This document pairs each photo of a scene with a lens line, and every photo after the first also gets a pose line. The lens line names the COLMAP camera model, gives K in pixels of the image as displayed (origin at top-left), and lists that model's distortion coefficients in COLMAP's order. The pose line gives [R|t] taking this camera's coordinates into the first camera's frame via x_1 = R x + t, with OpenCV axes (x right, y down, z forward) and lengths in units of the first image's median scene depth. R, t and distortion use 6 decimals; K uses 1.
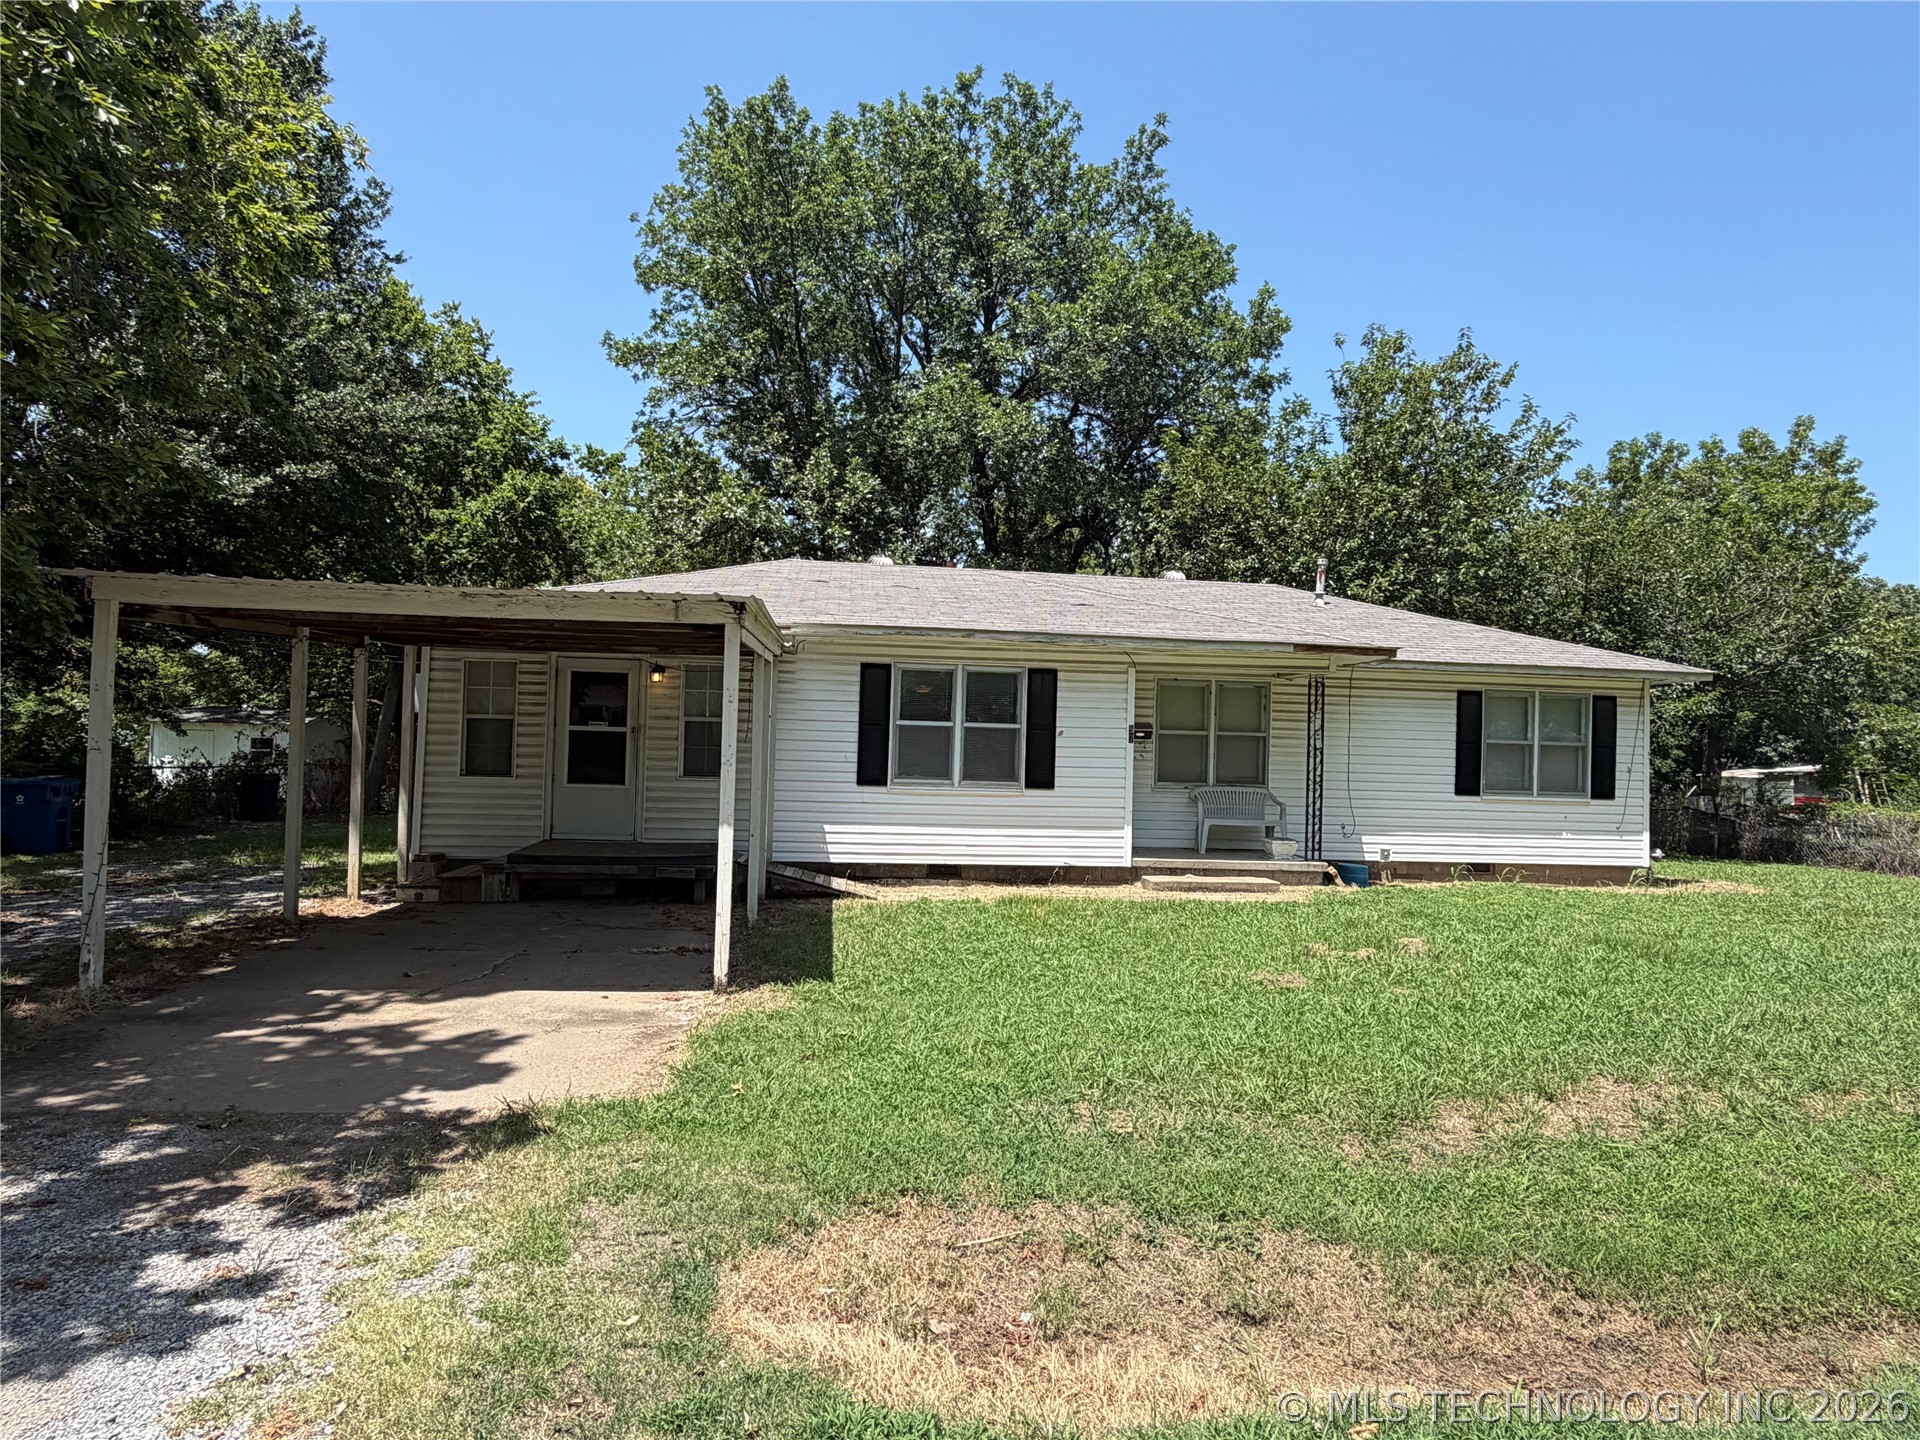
lens RADIAL K [[1088.3, 0, 941.3], [0, 1088.3, 713.2], [0, 0, 1]] dist [-0.008149, 0.001092]
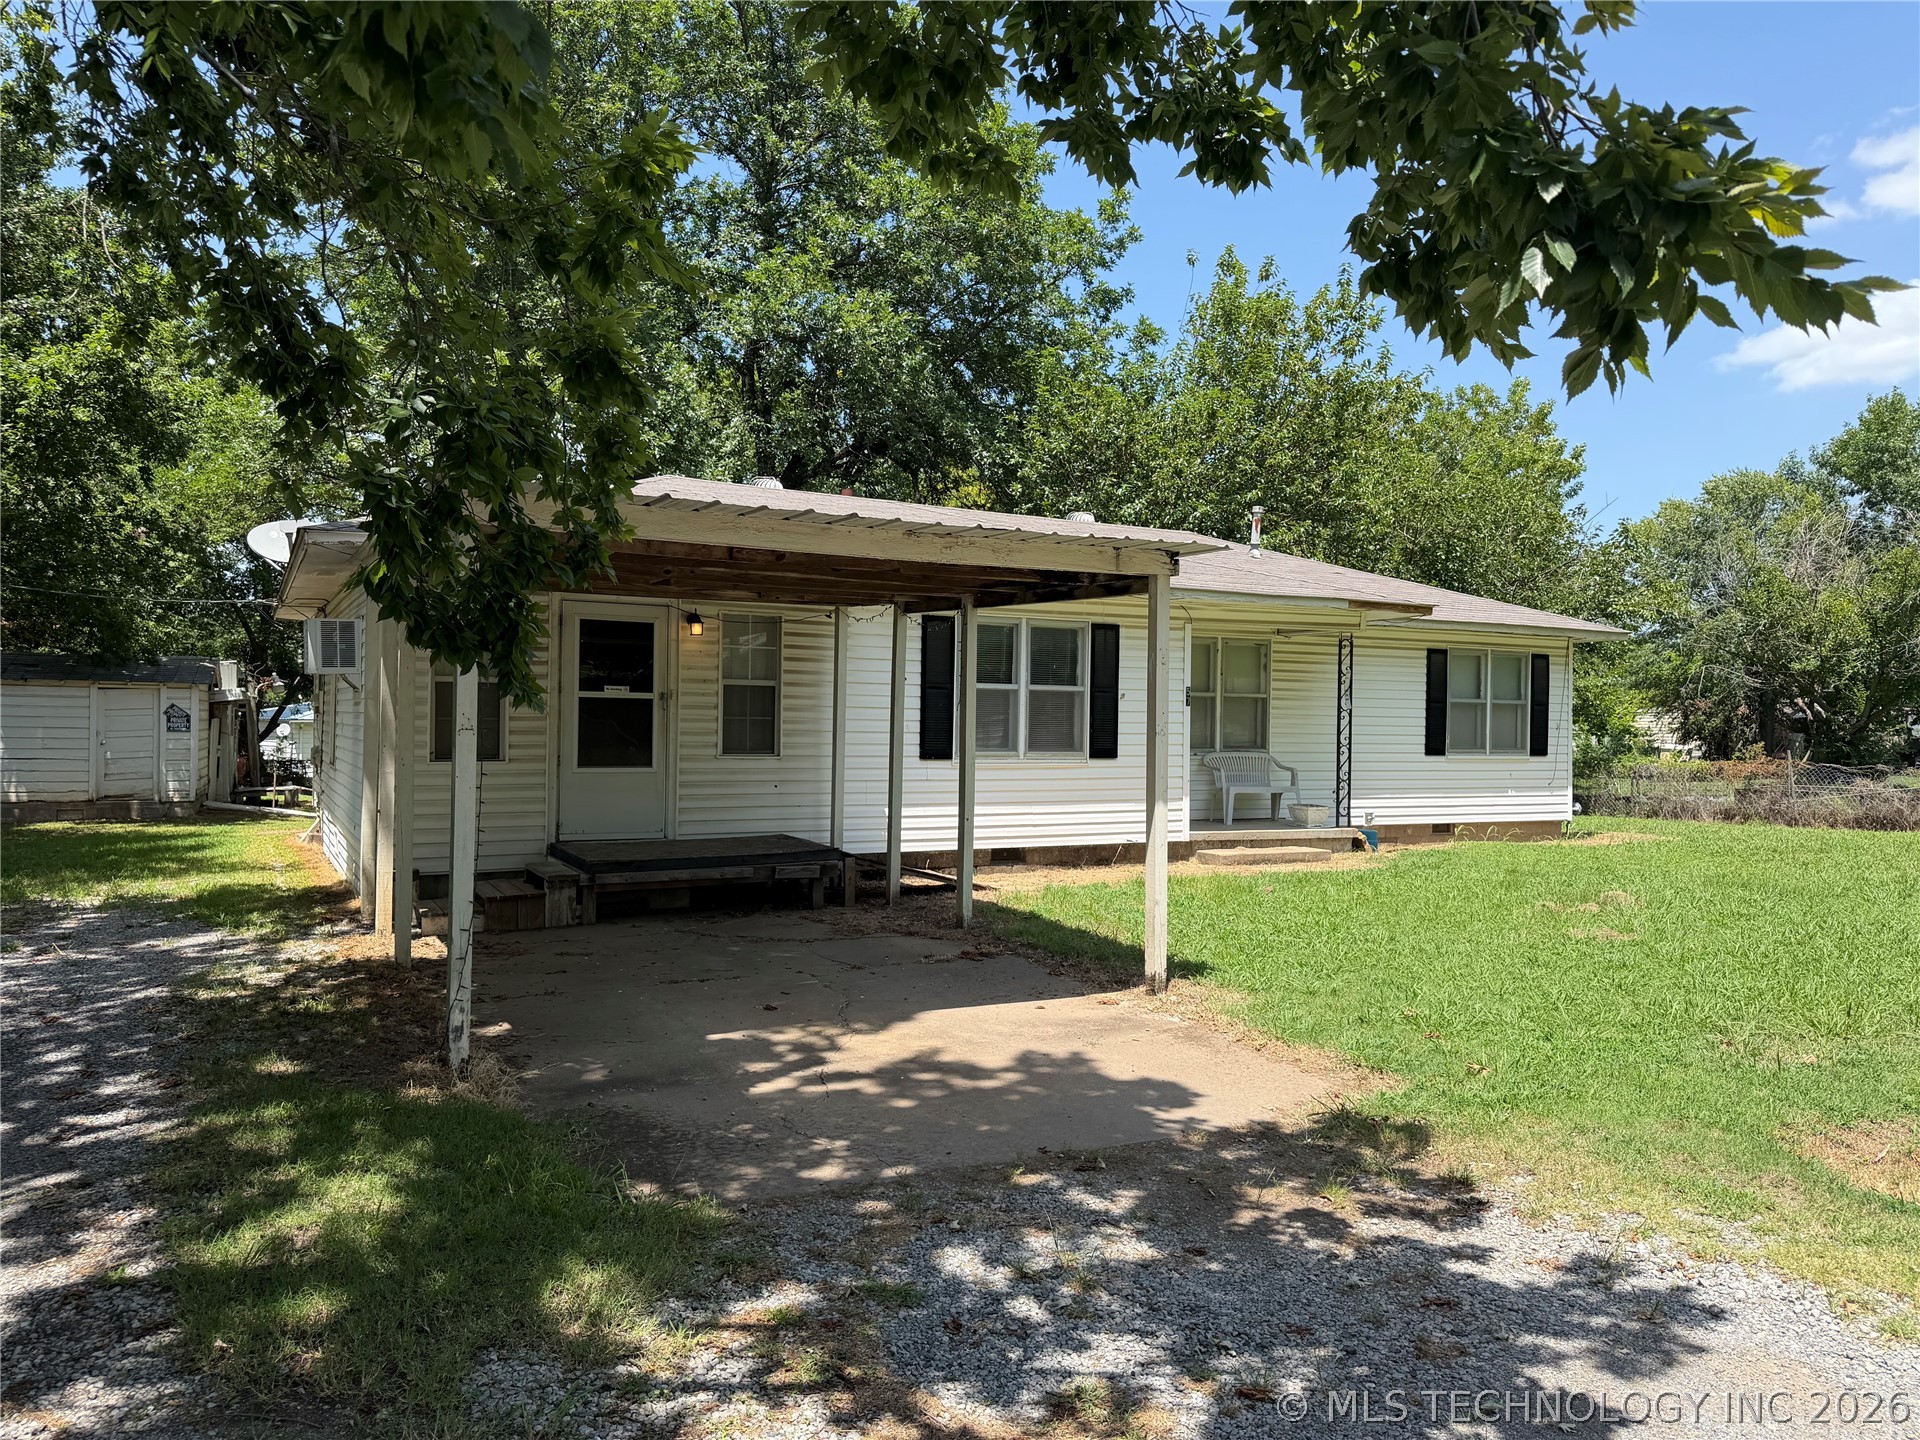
lens RADIAL K [[1347.3, 0, 946.0], [0, 1347.3, 711.4], [0, 0, 1]] dist [0.053219, -0.072596]
pose [[0.930068, -0.012356, 0.367180, -0.435372], [0.000485, 0.999475, 0.032405, -0.004991], [-0.367388, -0.029961, 0.929585, 0.021929]]
